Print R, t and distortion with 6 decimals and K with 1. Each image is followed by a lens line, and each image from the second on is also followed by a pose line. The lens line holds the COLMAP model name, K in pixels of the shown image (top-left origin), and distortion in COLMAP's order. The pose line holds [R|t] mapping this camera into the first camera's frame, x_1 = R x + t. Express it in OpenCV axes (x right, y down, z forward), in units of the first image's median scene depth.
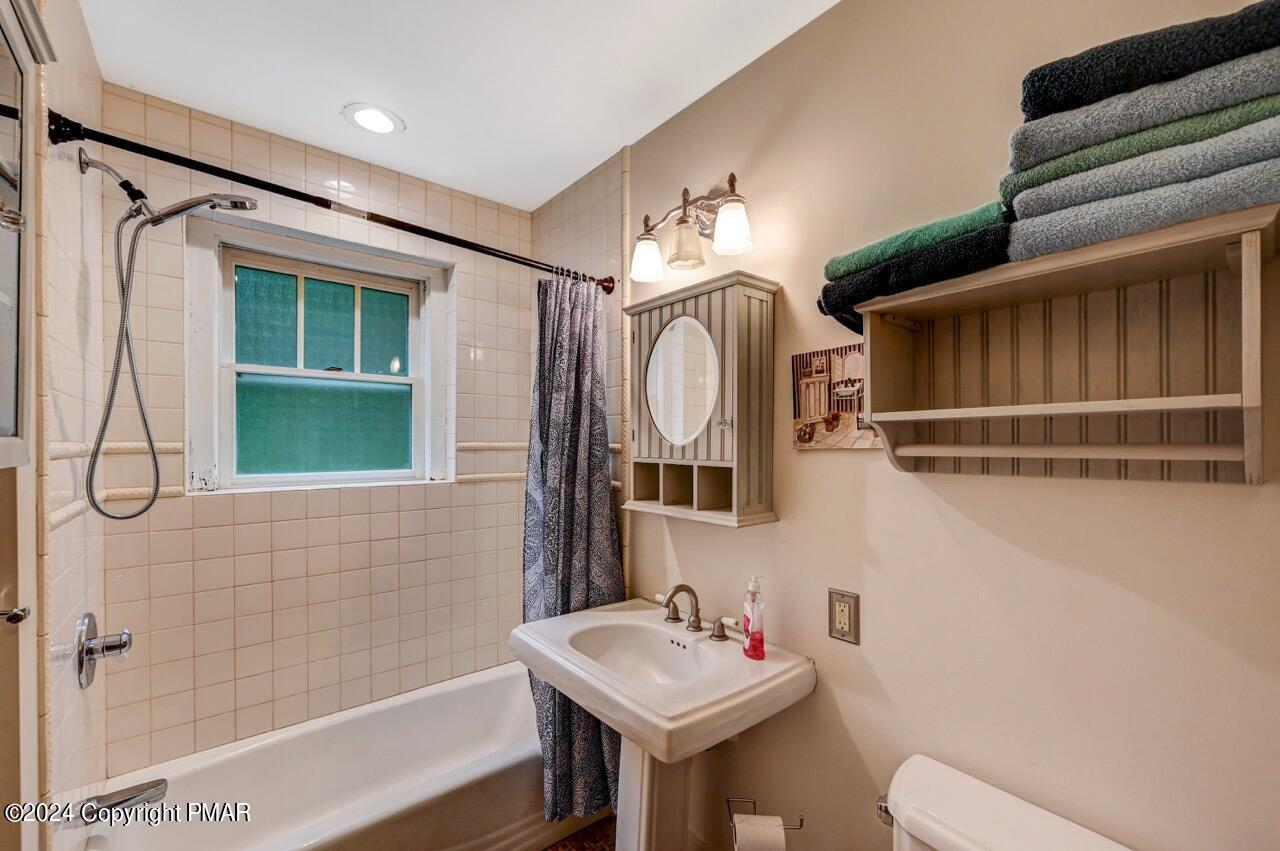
lens RADIAL K [[511.8, 0, 637.9], [0, 511.8, 437.1], [0, 0, 1]] dist [-0.004340, 0.001059]
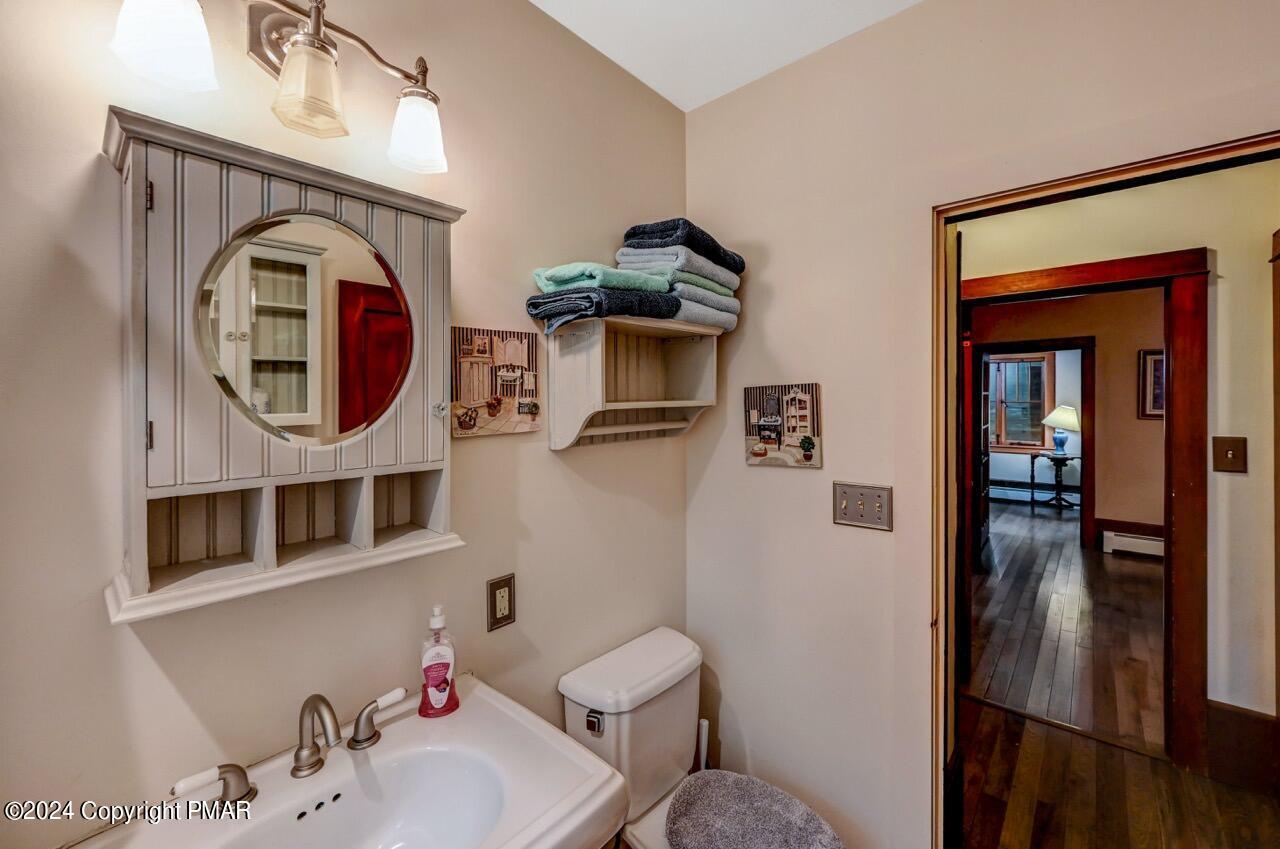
lens RADIAL K [[511.8, 0, 657.2], [0, 511.8, 399.4], [0, 0, 1]] dist [-0.004340, 0.001059]
pose [[-0.171111, 0.001165, 0.985251, -0.612740], [-0.003760, 0.999991, -0.001835, -0.041591], [-0.985245, -0.004018, -0.171105, 0.852379]]
